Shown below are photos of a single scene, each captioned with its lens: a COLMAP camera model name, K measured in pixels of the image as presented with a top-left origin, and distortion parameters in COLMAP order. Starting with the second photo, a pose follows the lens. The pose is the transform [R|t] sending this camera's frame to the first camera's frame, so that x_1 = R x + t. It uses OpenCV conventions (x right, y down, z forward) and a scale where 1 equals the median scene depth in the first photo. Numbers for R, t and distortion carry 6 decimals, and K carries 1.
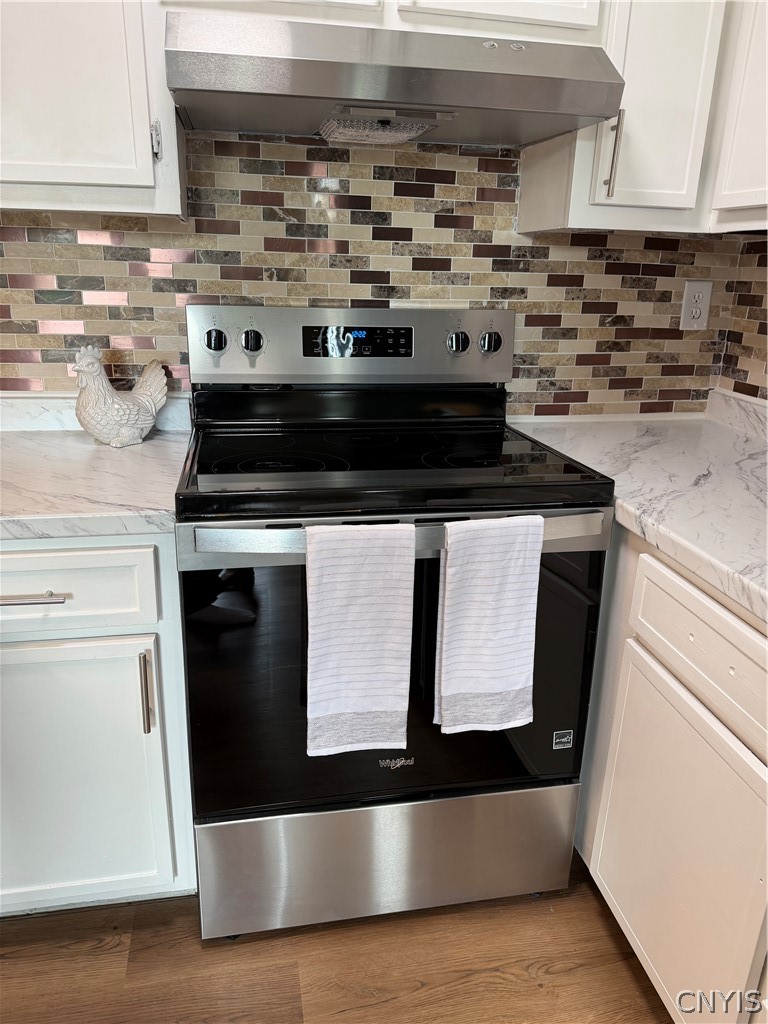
lens RADIAL K [[719.0, 0, 384.0], [0, 719.0, 512.0], [0, 0, 1]] dist [0.111482, -0.174169]
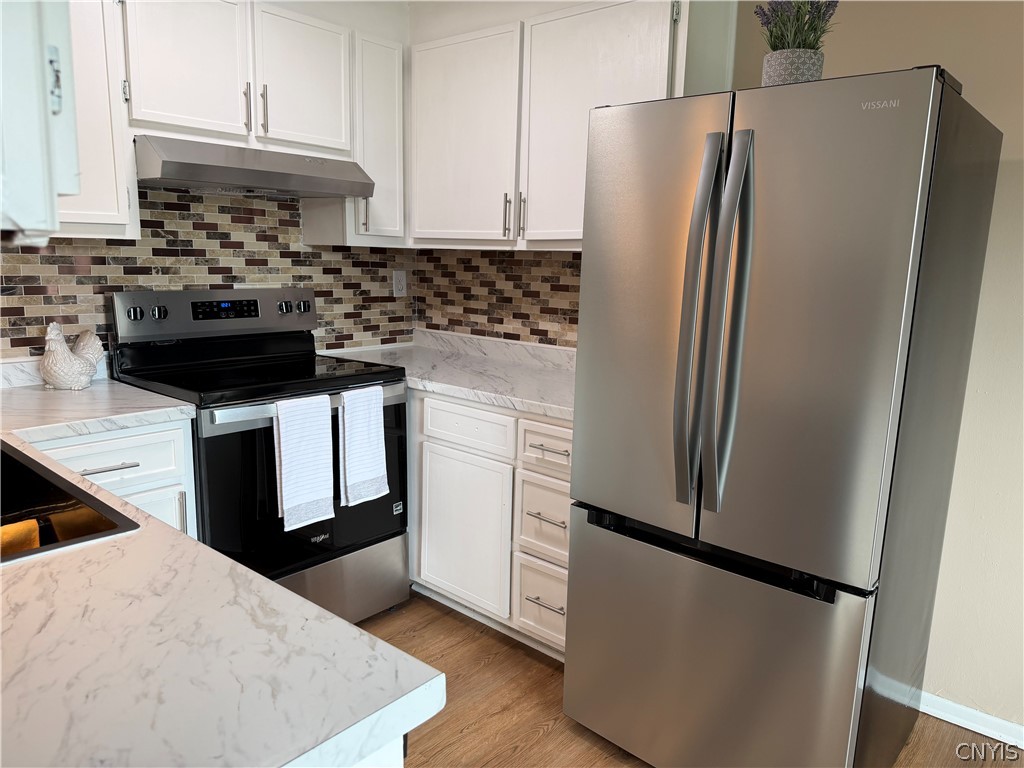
lens RADIAL K [[719.0, 0, 512.0], [0, 719.0, 384.0], [0, 0, 1]] dist [0.111482, -0.174169]
pose [[0.787122, -0.115240, 0.605936, -0.522739], [0.194947, 0.978513, -0.067141, 0.151553], [-0.585179, 0.170973, 0.792675, -0.601205]]
